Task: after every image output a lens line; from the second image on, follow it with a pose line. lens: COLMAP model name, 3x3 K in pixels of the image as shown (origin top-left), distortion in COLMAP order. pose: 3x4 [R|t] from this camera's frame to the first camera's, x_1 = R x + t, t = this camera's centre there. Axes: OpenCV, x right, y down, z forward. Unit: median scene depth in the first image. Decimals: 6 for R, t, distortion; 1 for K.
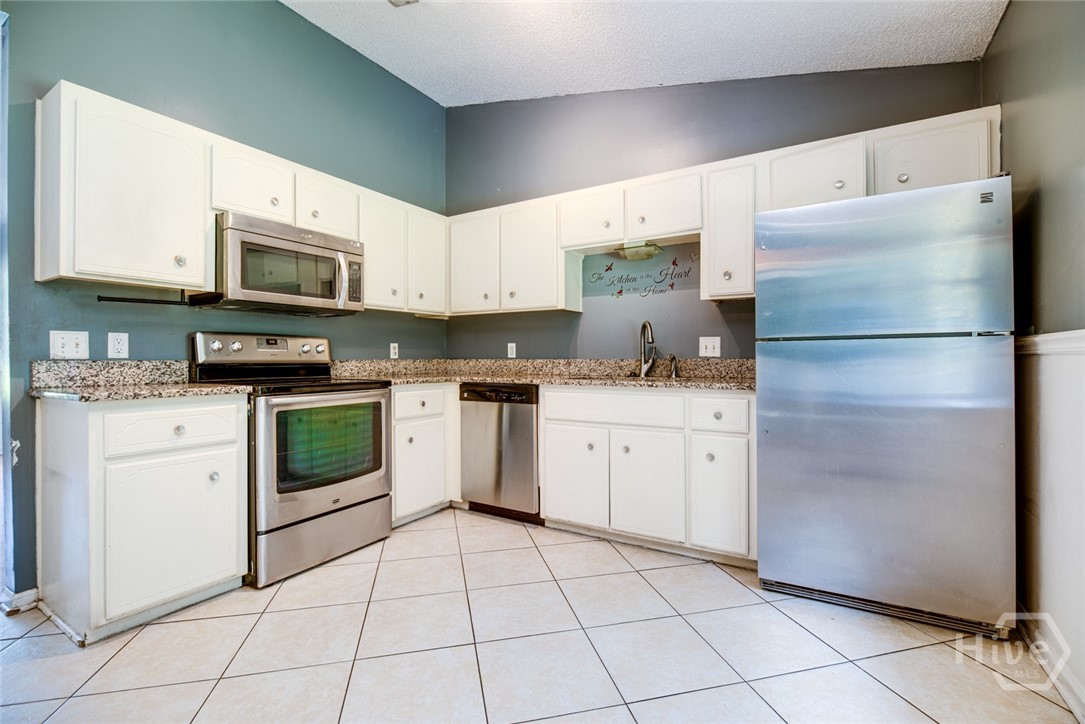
lens RADIAL K [[474.0, 0, 542.5], [0, 474.0, 359.7], [0, 0, 1]] dist [-0.013415, -0.000562]
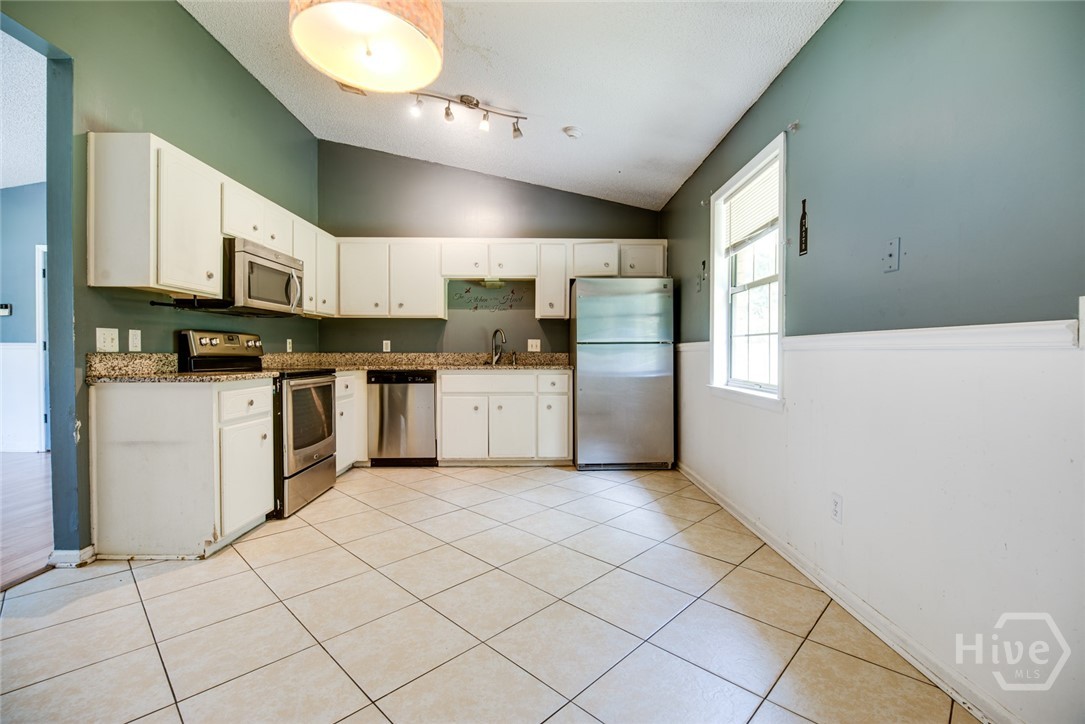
lens RADIAL K [[474.0, 0, 542.8], [0, 474.0, 358.9], [0, 0, 1]] dist [-0.013415, -0.000562]
pose [[0.845228, -0.004958, 0.534383, -0.539897], [-0.000882, 0.999943, 0.010672, 0.001713], [-0.534405, -0.009491, 0.845175, -0.442355]]
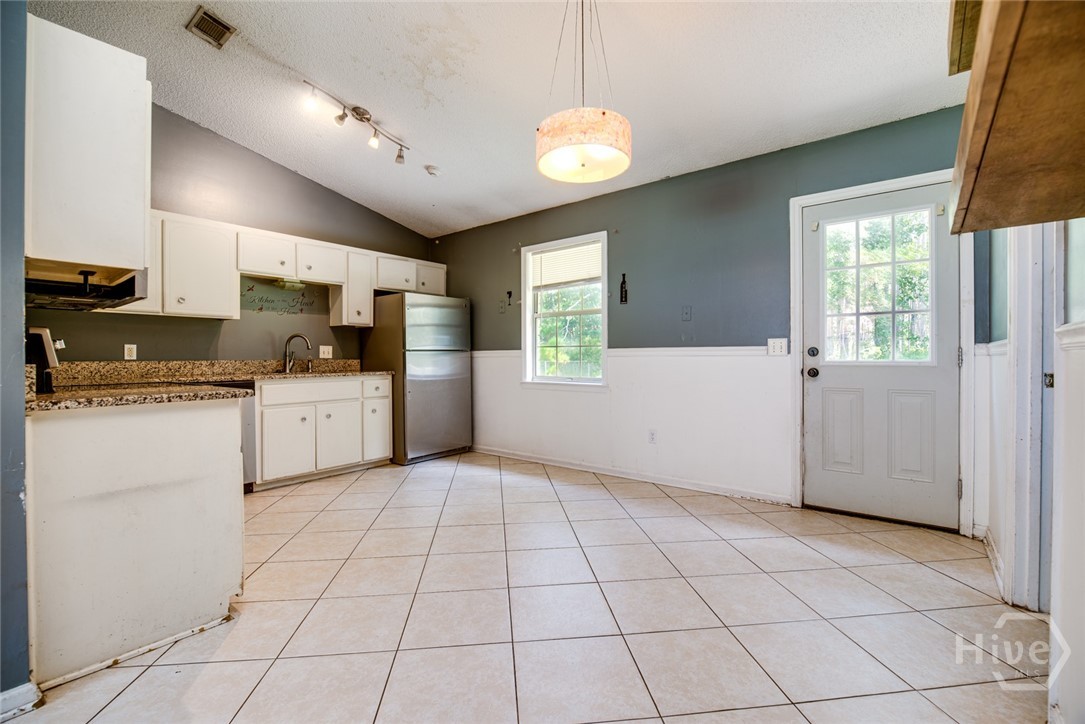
lens RADIAL K [[474.0, 0, 545.6], [0, 474.0, 359.8], [0, 0, 1]] dist [-0.013415, -0.000562]
pose [[0.123892, -0.004917, 0.992283, -1.229069], [0.007516, 0.999964, 0.004017, -0.001787], [-0.992267, 0.006960, 0.123925, 0.066083]]
